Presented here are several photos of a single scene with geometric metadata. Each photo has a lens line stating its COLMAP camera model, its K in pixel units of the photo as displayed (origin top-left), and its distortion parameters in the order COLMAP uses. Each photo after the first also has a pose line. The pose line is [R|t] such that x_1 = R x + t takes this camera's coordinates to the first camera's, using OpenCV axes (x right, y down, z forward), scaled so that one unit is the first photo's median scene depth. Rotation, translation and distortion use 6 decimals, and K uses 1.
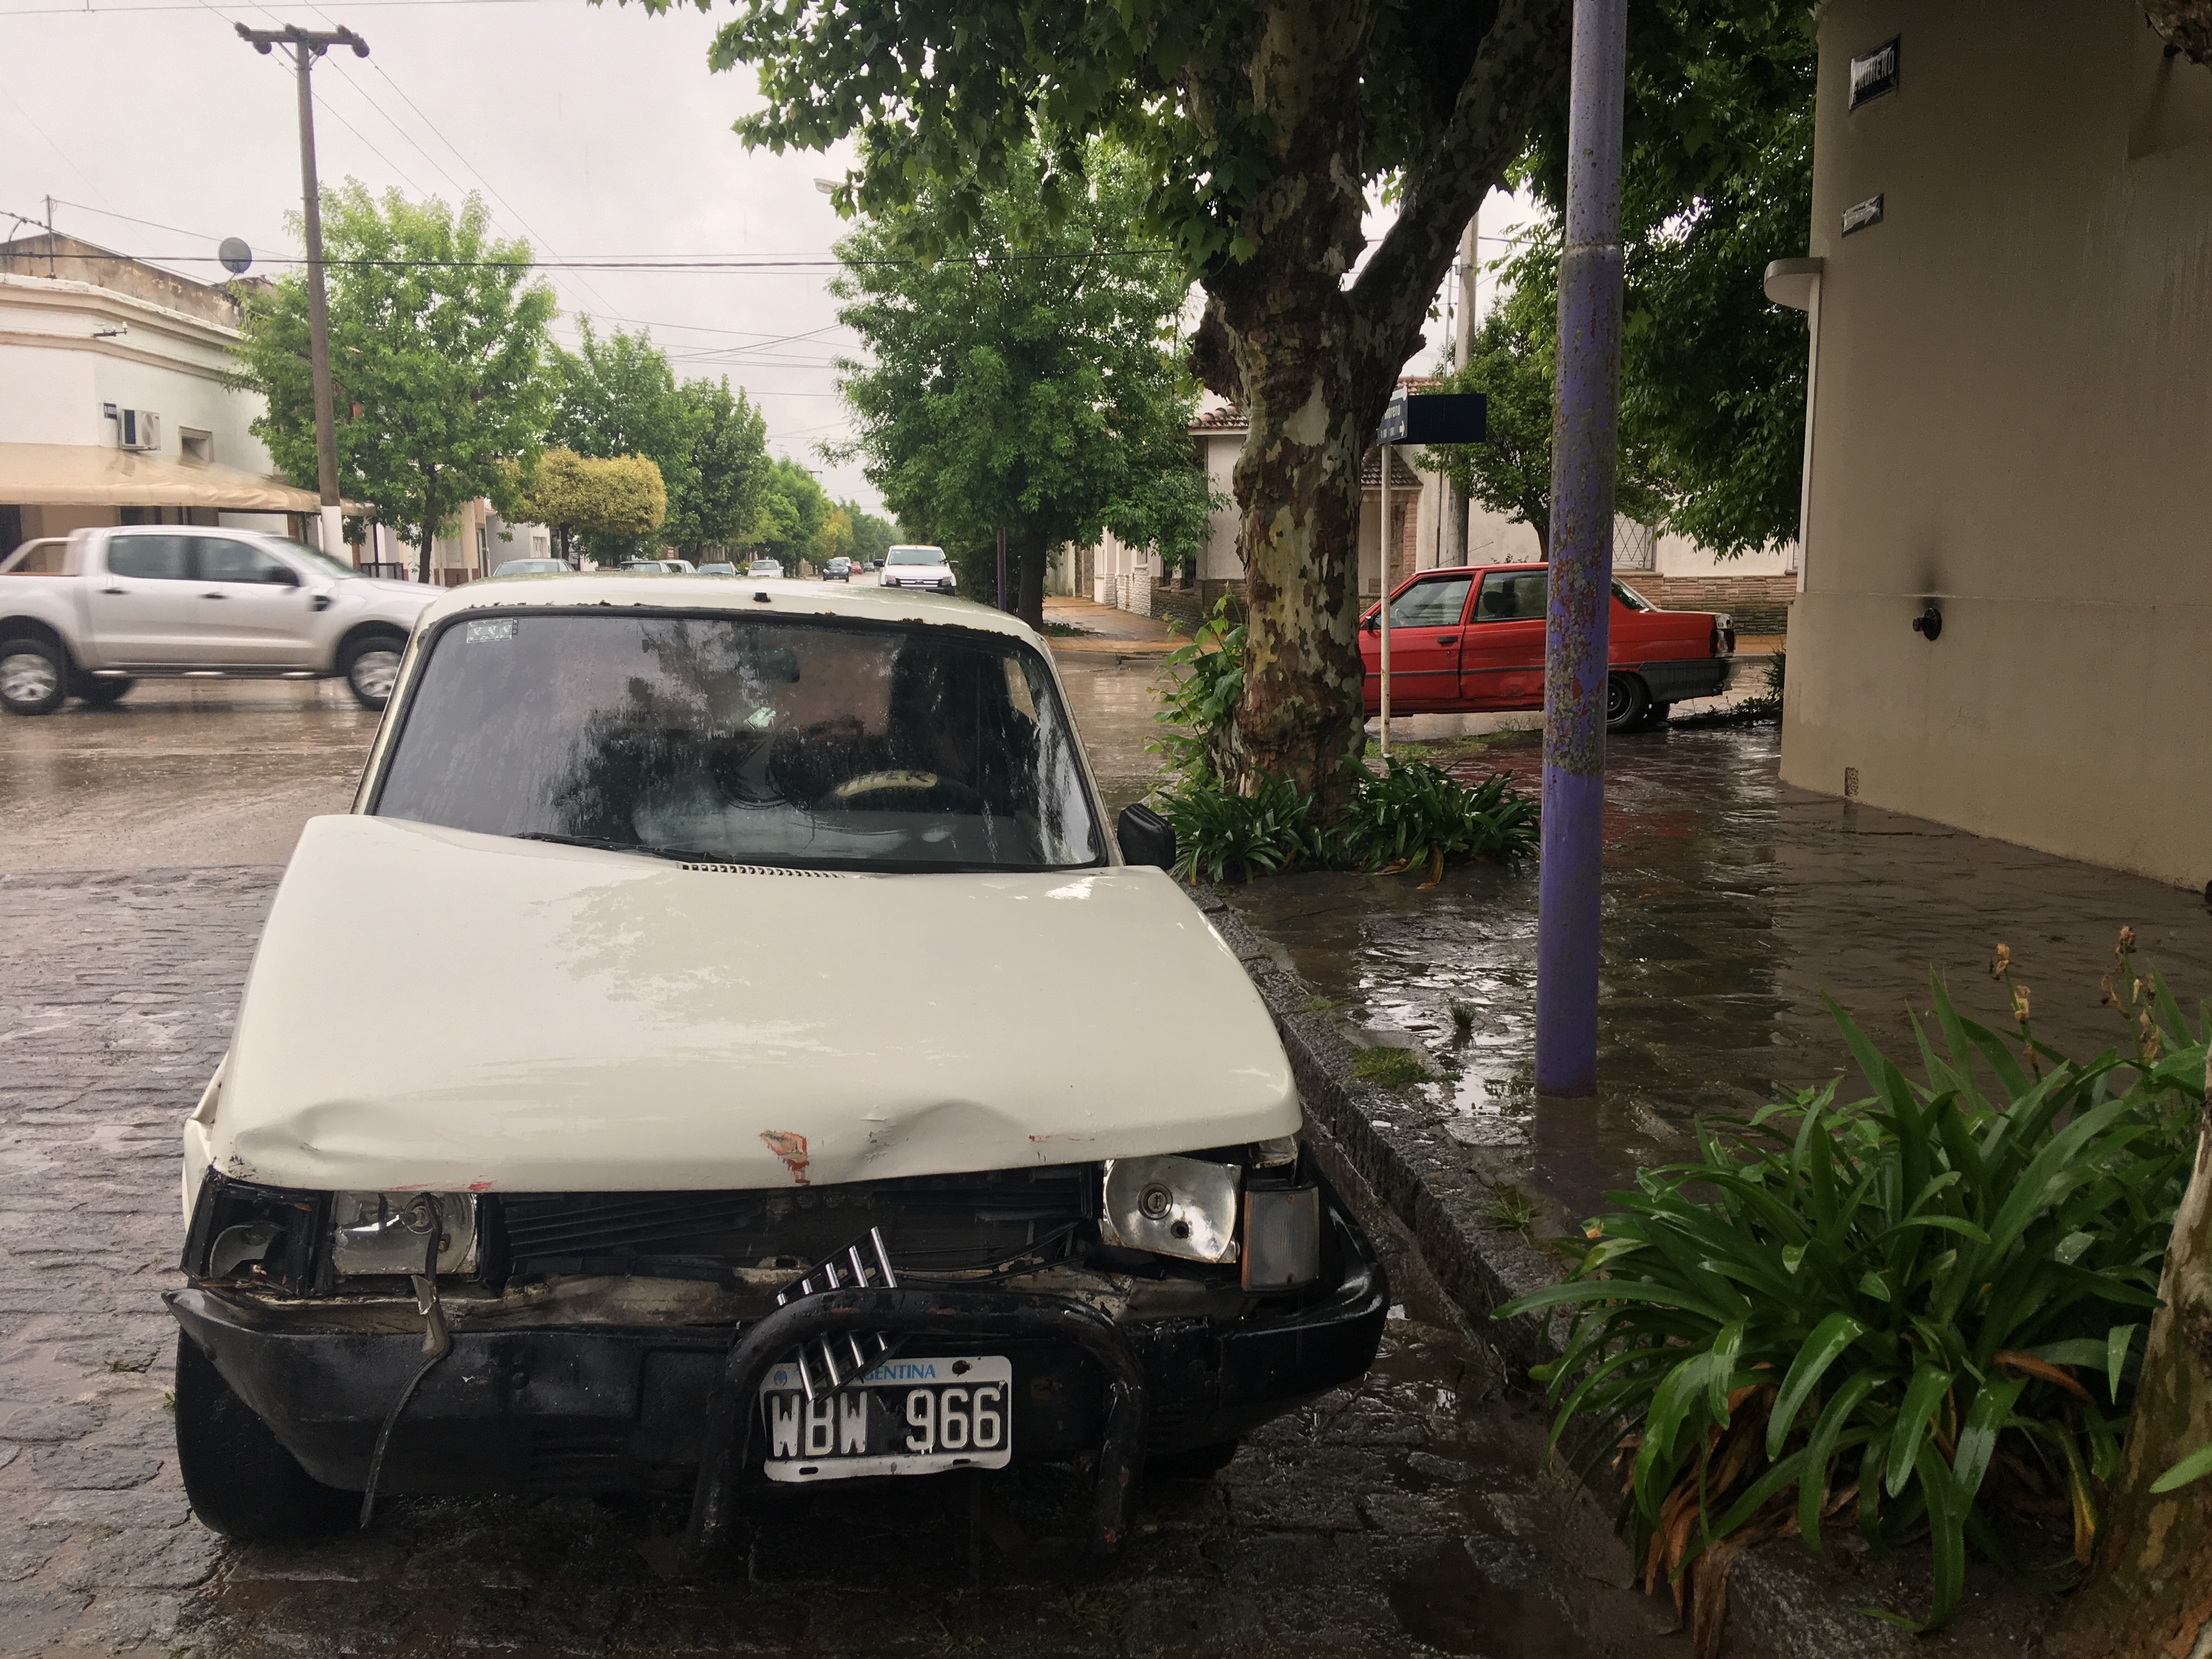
lens RADIAL K [[1874.4, 0, 1106.0], [0, 1874.4, 829.5], [0, 0, 1]] dist [0.066600, -0.135412]
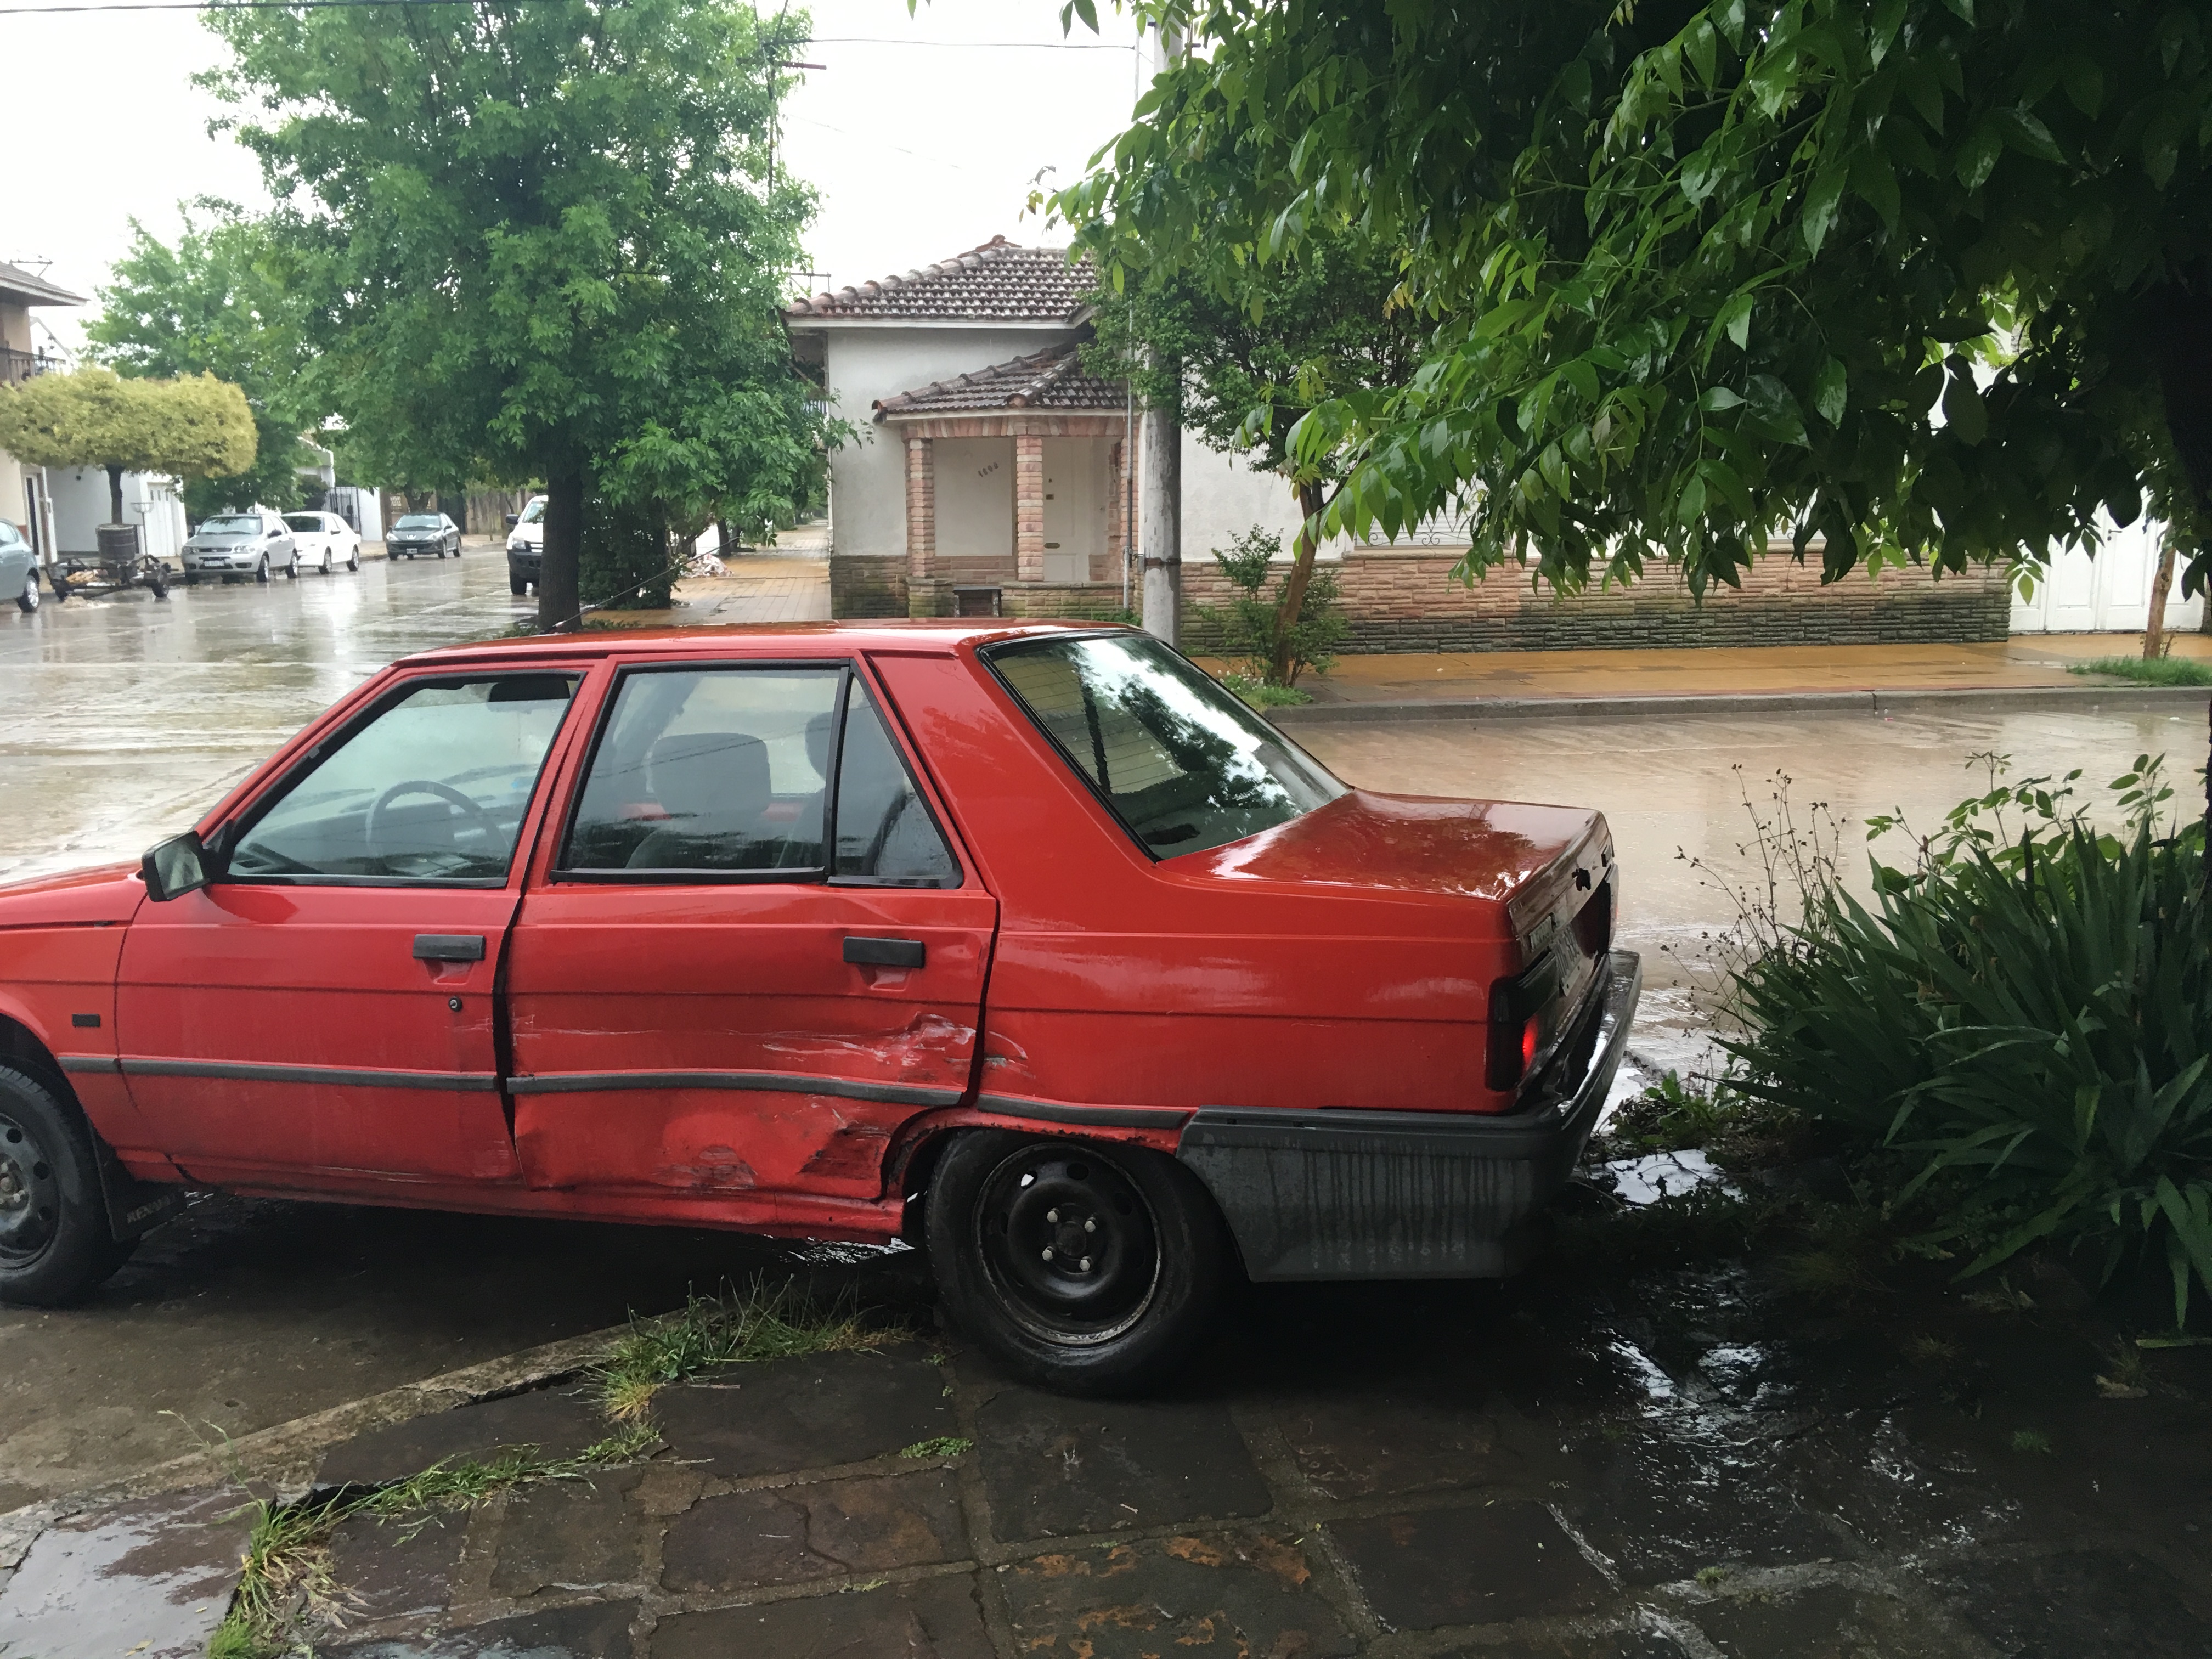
lens RADIAL K [[1874.4, 0, 1106.0], [0, 1874.4, 829.5], [0, 0, 1]] dist [0.066600, -0.135412]
pose [[0.999185, -0.003378, 0.040227, 0.128316], [0.002272, 0.999619, 0.027495, -0.061264], [-0.040305, -0.027381, 0.998812, 0.377046]]
